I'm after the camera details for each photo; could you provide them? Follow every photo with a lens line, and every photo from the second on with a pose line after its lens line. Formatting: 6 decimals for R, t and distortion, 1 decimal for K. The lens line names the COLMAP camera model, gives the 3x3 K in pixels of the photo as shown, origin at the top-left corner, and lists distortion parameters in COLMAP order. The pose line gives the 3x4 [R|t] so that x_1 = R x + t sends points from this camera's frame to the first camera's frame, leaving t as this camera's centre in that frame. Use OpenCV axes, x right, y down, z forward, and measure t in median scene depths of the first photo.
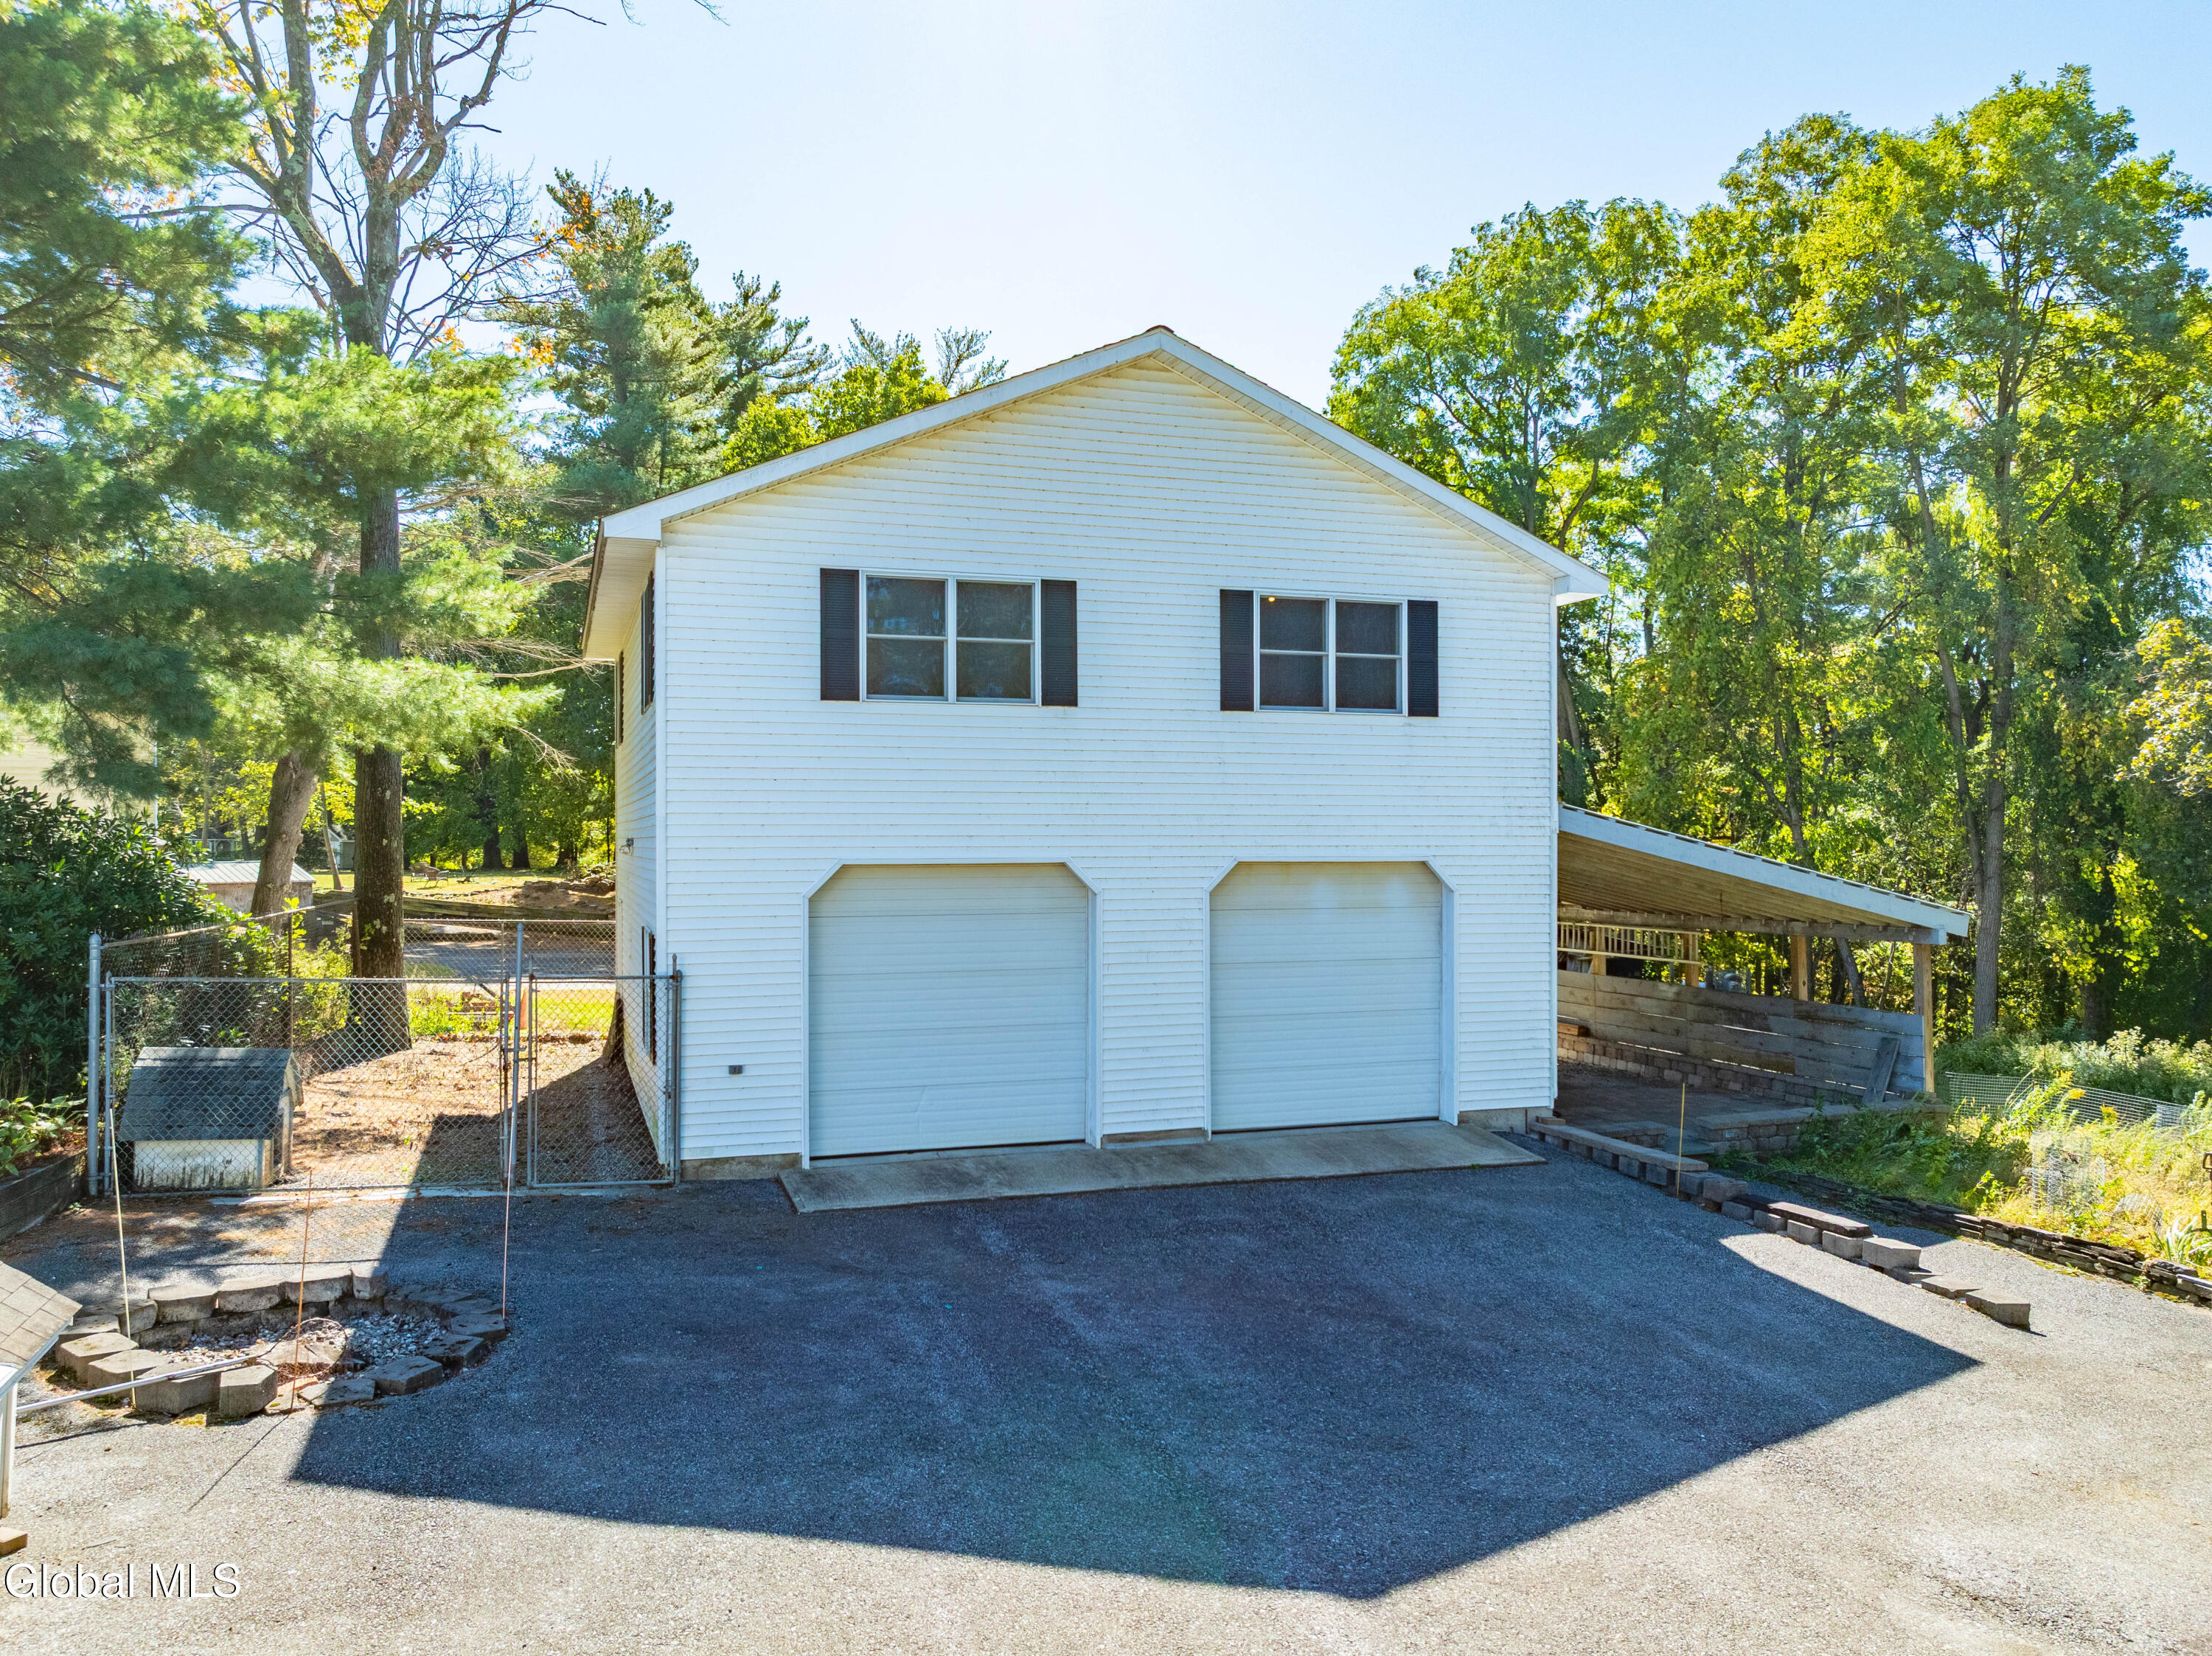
lens RADIAL K [[1572.3, 0, 1098.1], [0, 1572.3, 850.5], [0, 0, 1]] dist [-0.042530, 0.000040]
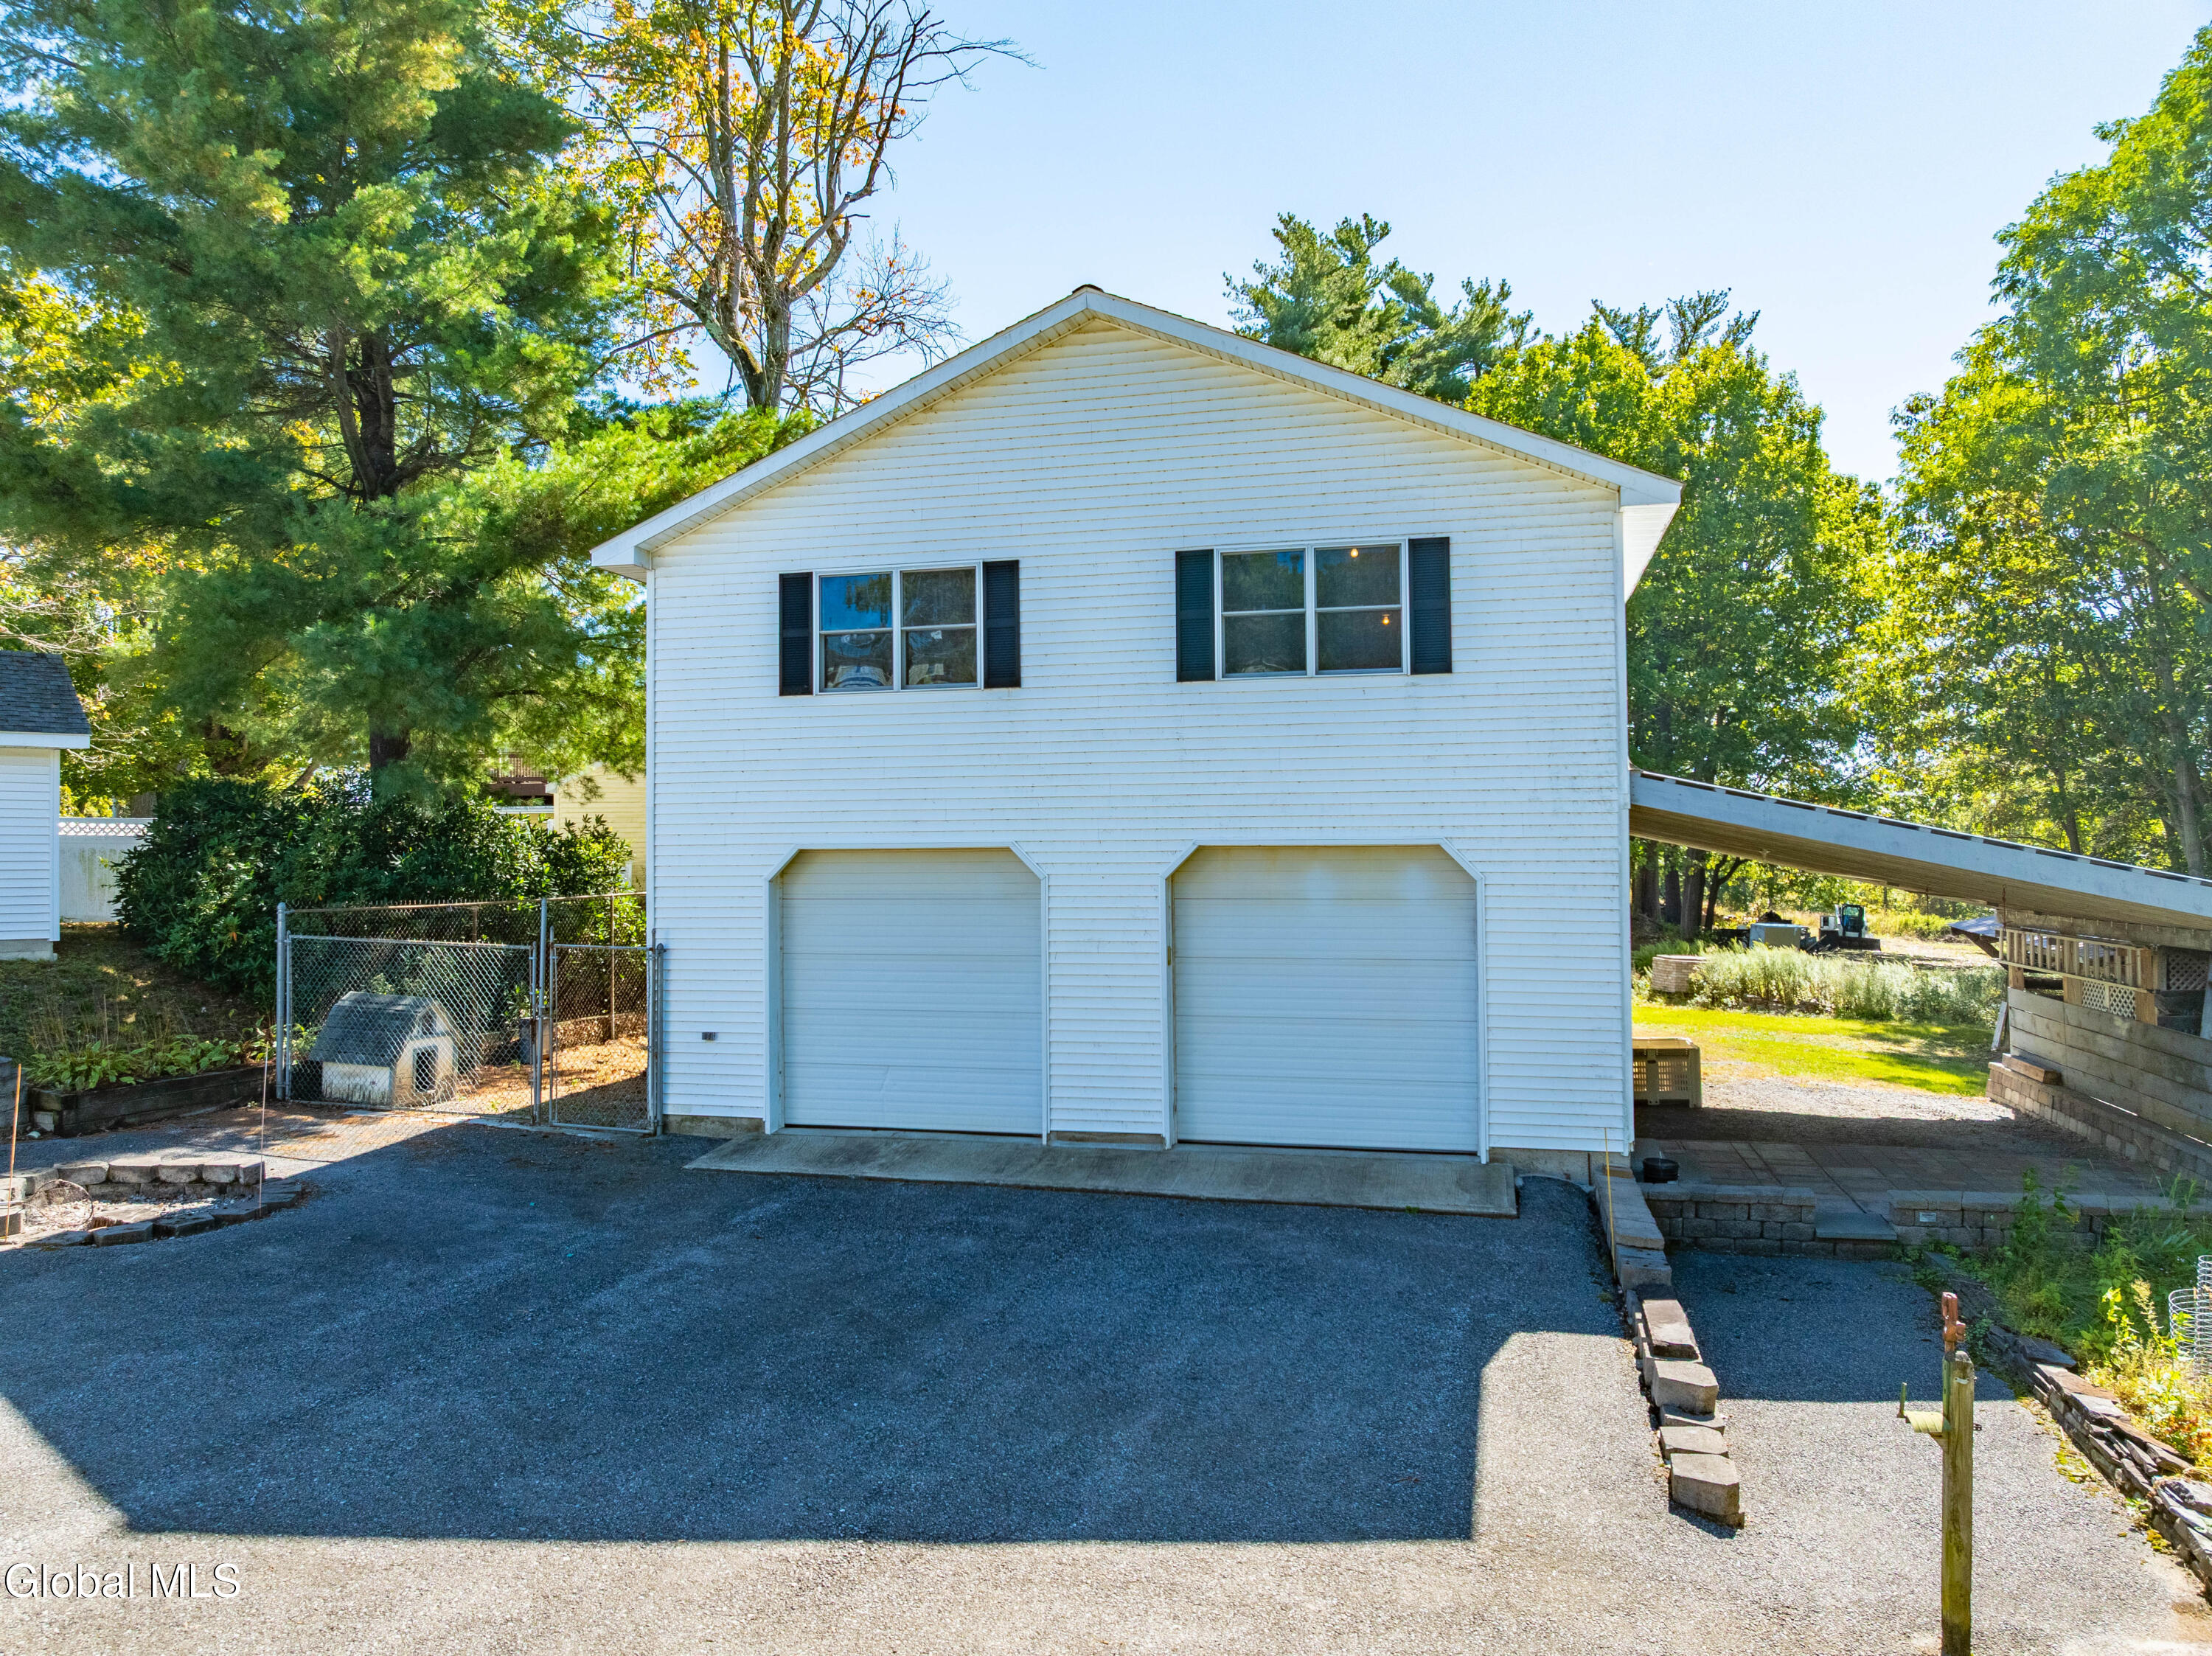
lens RADIAL K [[1568.5, 0, 1106.1], [0, 1568.5, 816.0], [0, 0, 1]] dist [-0.039544, 0.008788]
pose [[0.838594, -0.017738, -0.544468, 0.563001], [0.002310, 0.999577, -0.029005, 0.016826], [0.544752, 0.023066, 0.838280, 0.213971]]
